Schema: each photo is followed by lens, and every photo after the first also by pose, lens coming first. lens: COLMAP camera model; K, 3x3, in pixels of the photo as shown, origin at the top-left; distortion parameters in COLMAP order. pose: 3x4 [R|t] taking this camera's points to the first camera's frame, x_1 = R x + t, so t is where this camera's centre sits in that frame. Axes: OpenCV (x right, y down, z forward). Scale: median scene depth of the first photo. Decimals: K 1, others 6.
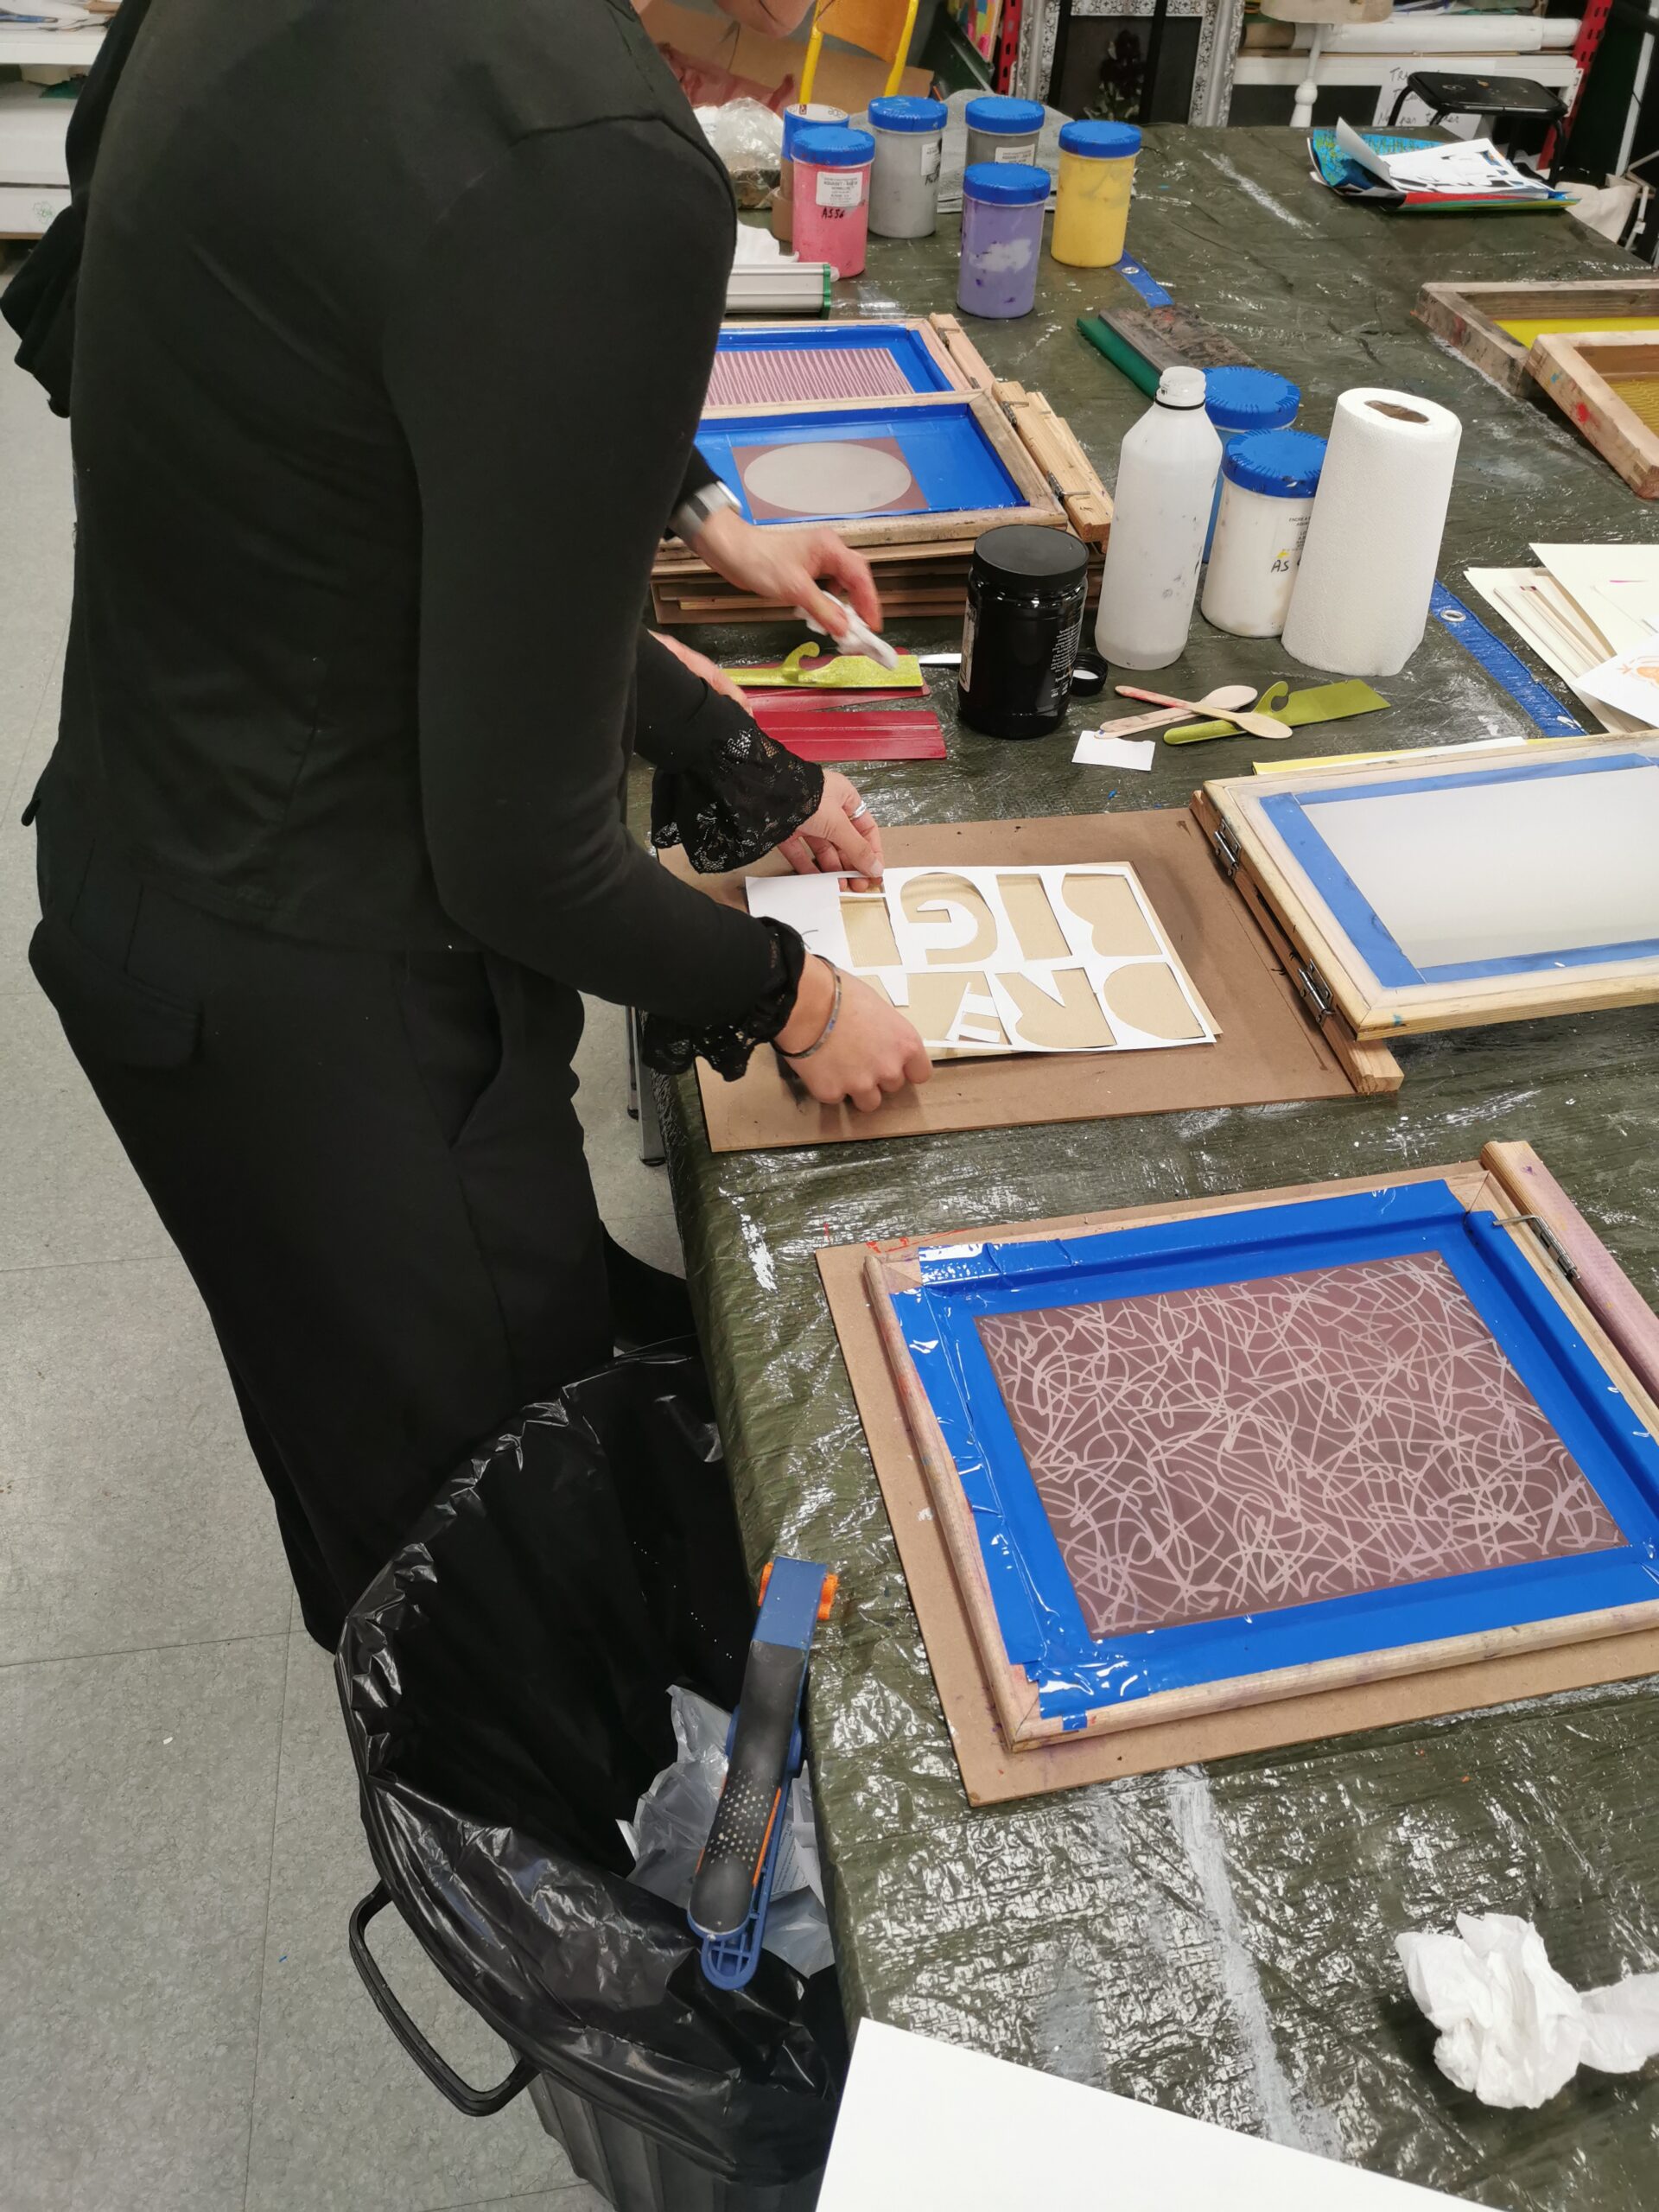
lens RADIAL K [[1721.6, 0, 824.9], [0, 1721.6, 1108.0], [0, 0, 1]] dist [0.049151, -0.054128]
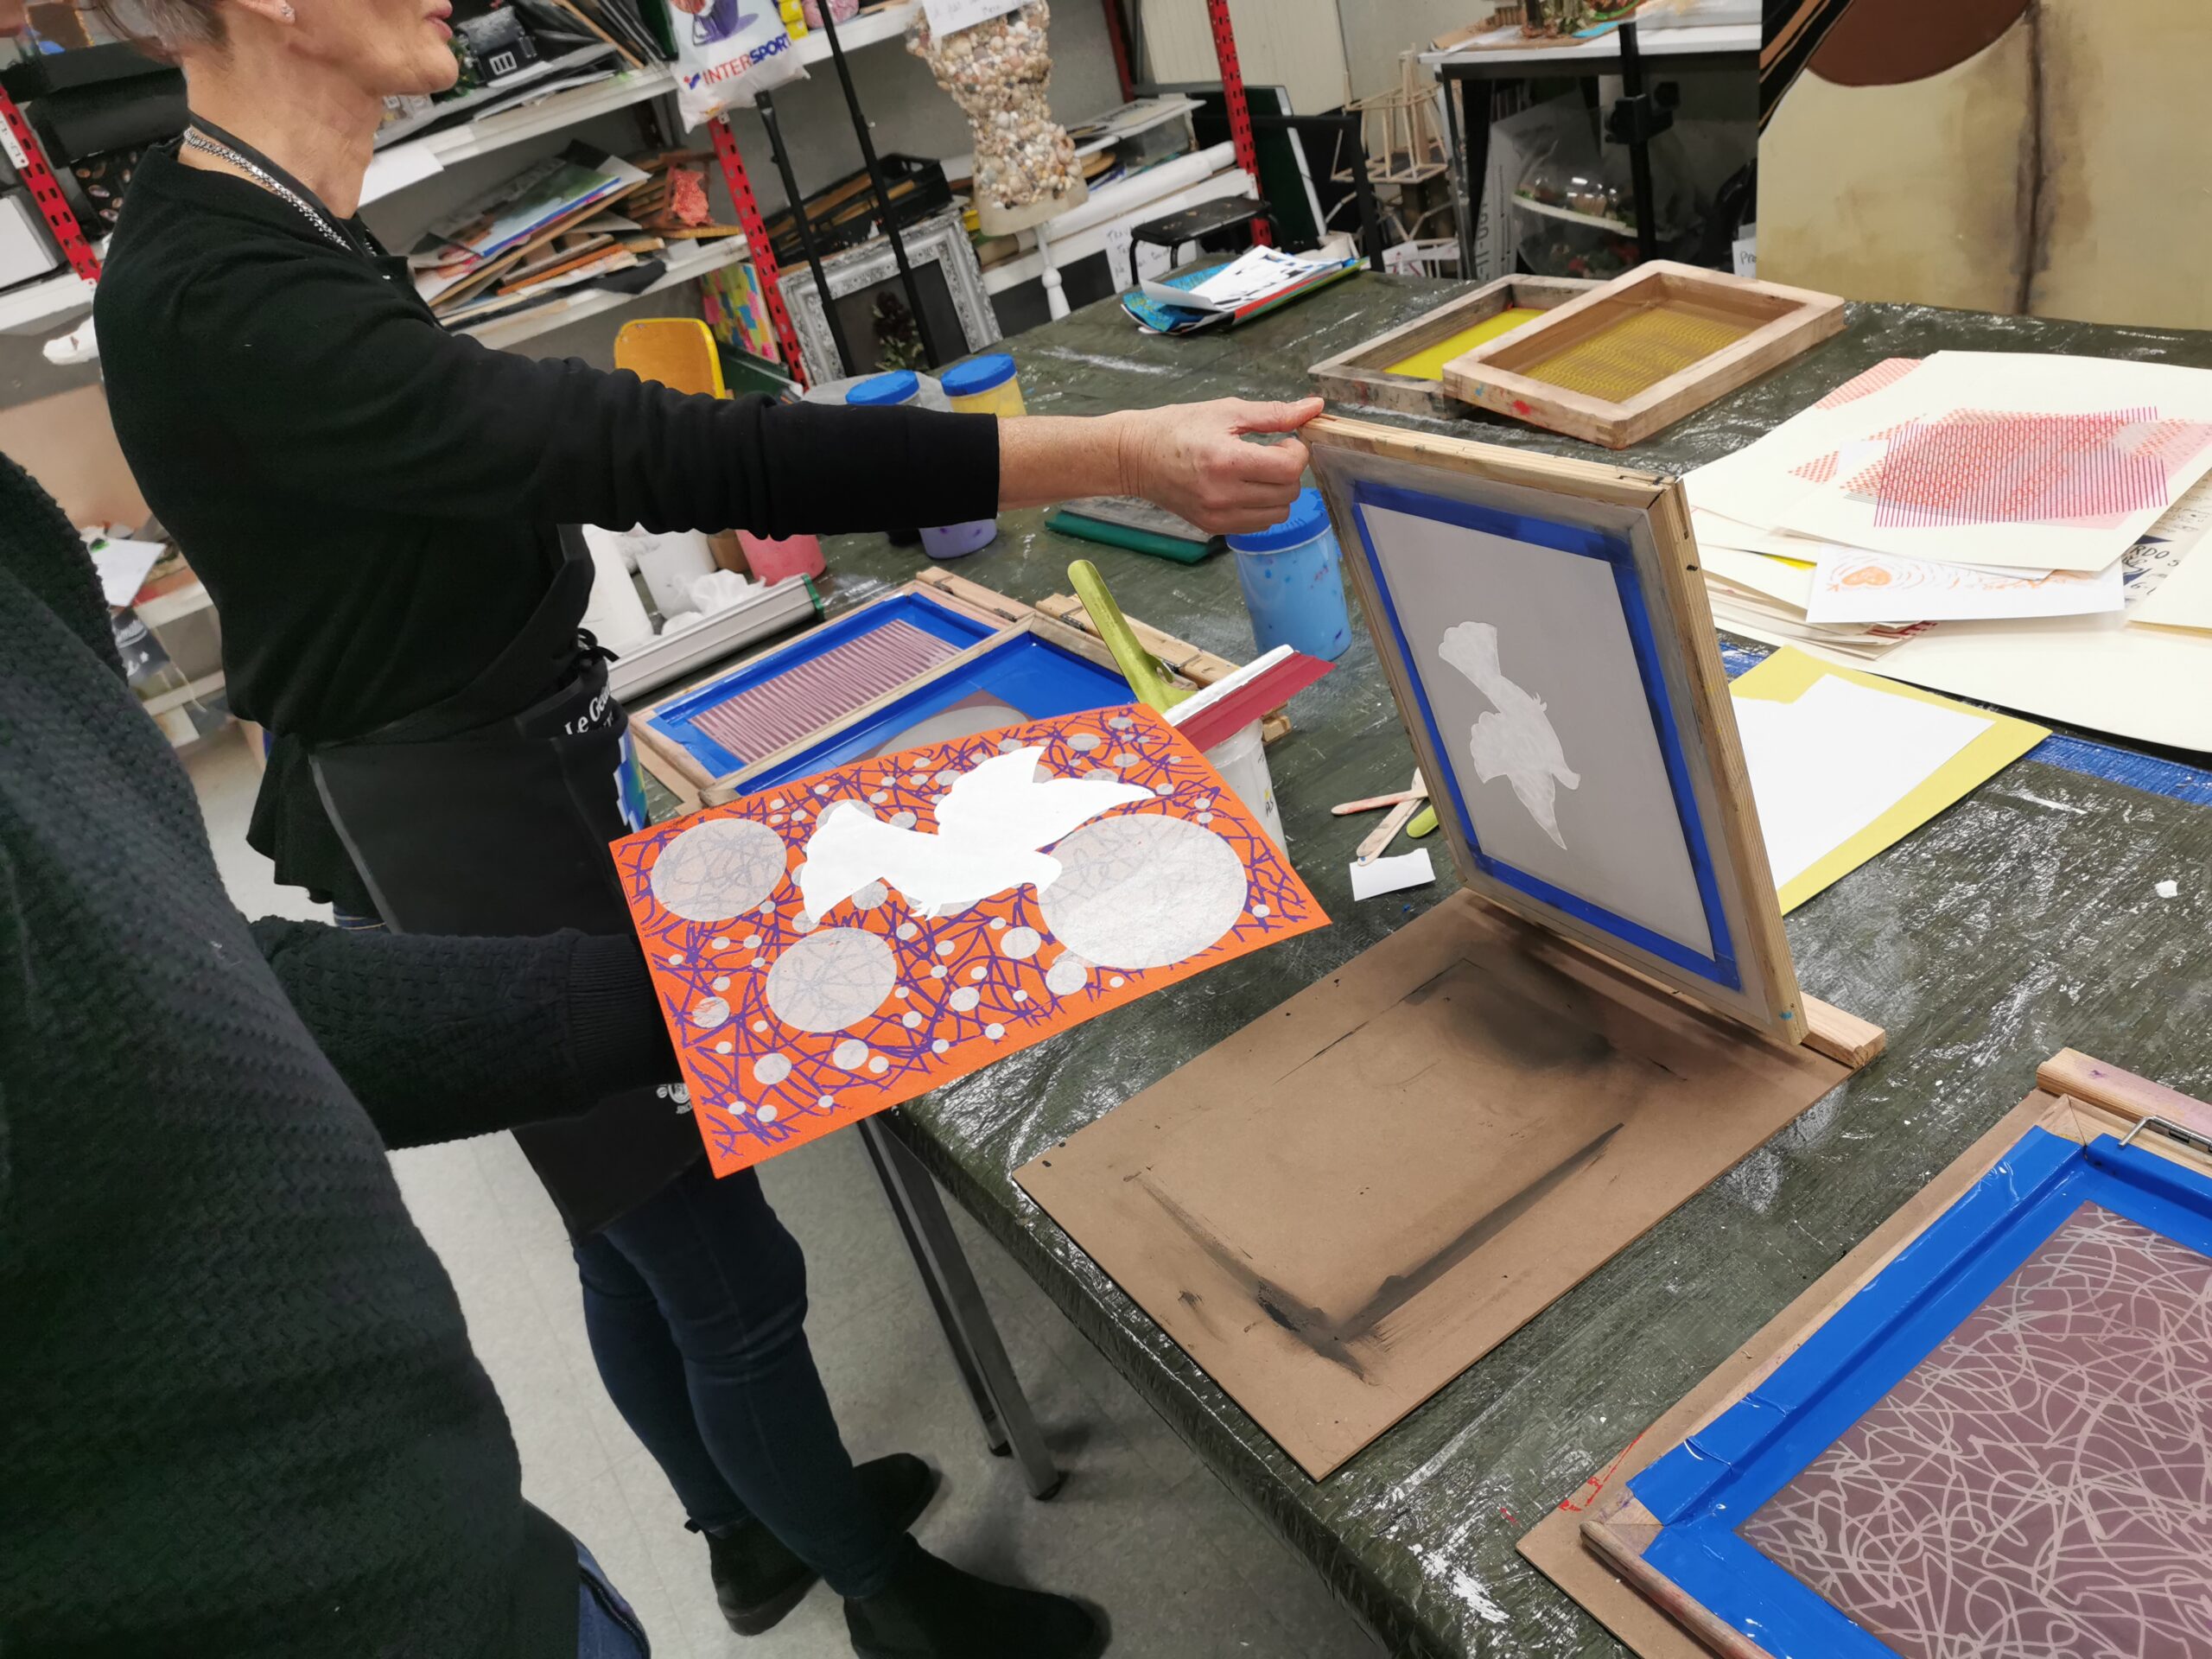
lens RADIAL K [[1721.6, 0, 1096.0], [0, 1721.6, 822.2], [0, 0, 1]] dist [0.049151, -0.054128]
pose [[0.886500, -0.426483, 0.179529, -0.176742], [0.458211, 0.863165, -0.212105, -0.127300], [-0.064504, 0.270293, 0.960615, 0.101750]]
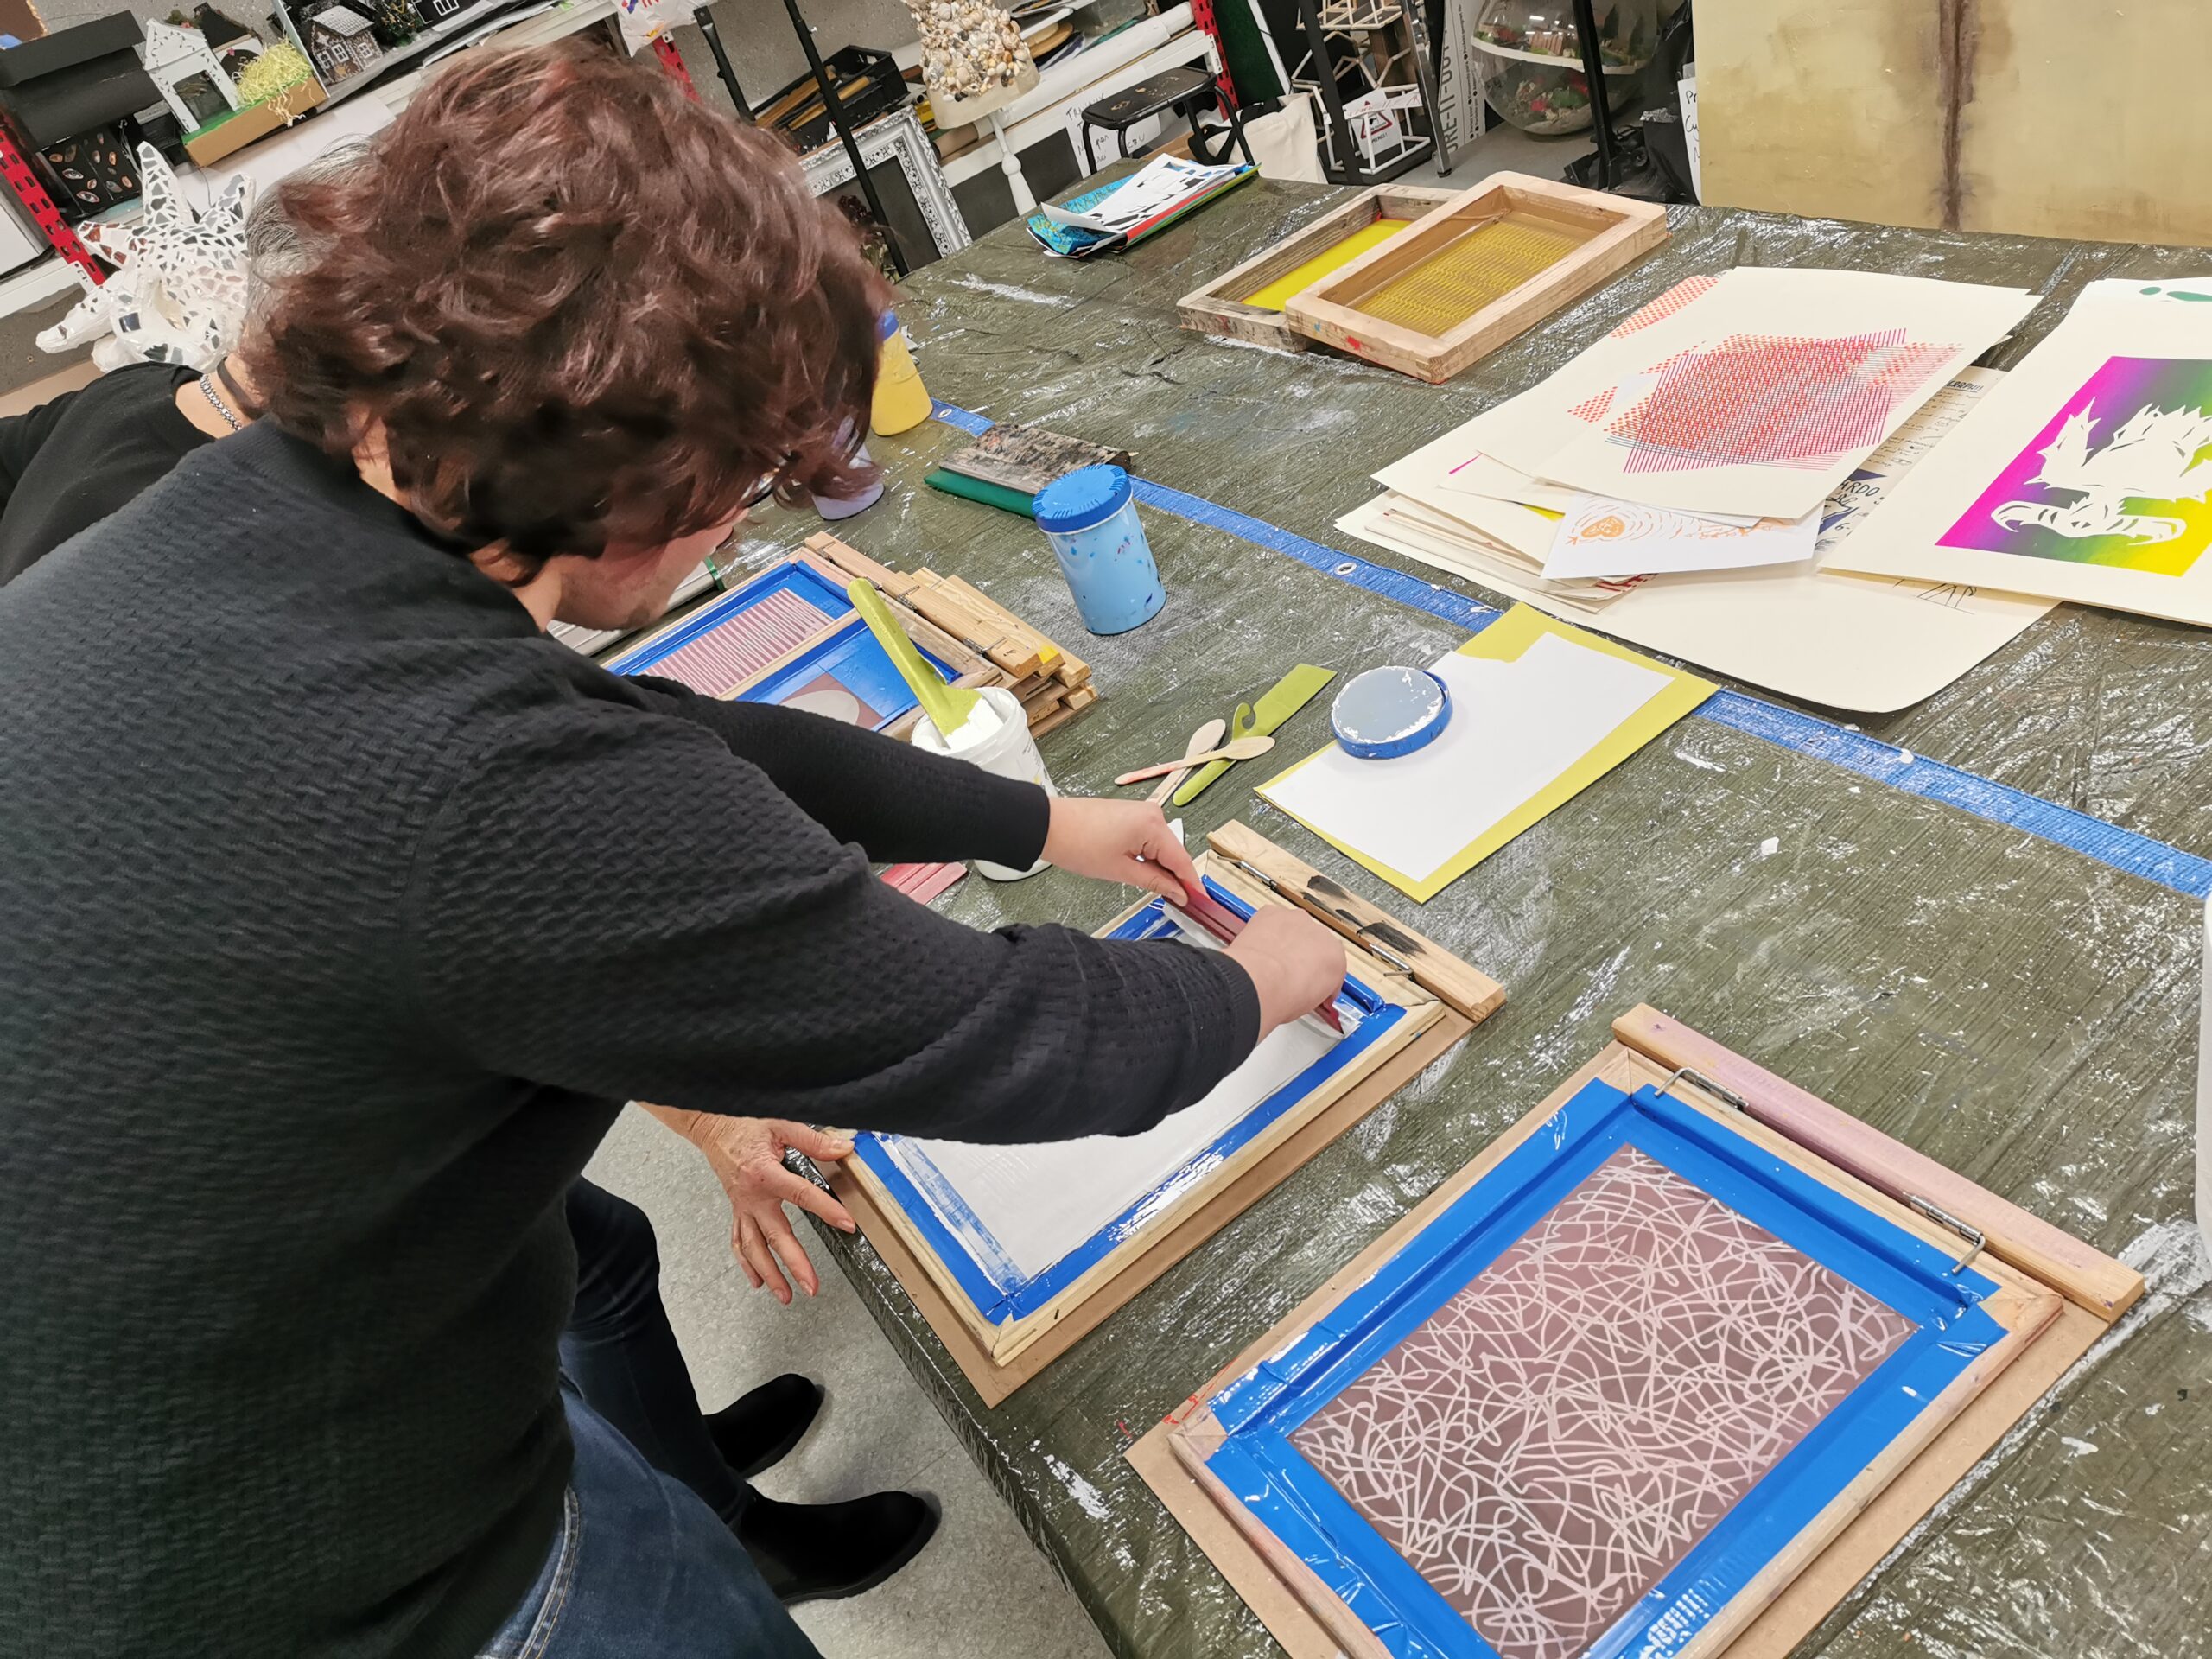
lens RADIAL K [[1721.6, 0, 1100.1], [0, 1721.6, 818.8], [0, 0, 1]] dist [0.049151, -0.054128]
pose [[0.863485, -0.496795, 0.087110, 0.076577], [0.504357, 0.849030, -0.157391, -0.079531], [0.004233, 0.179839, 0.983687, -0.083000]]
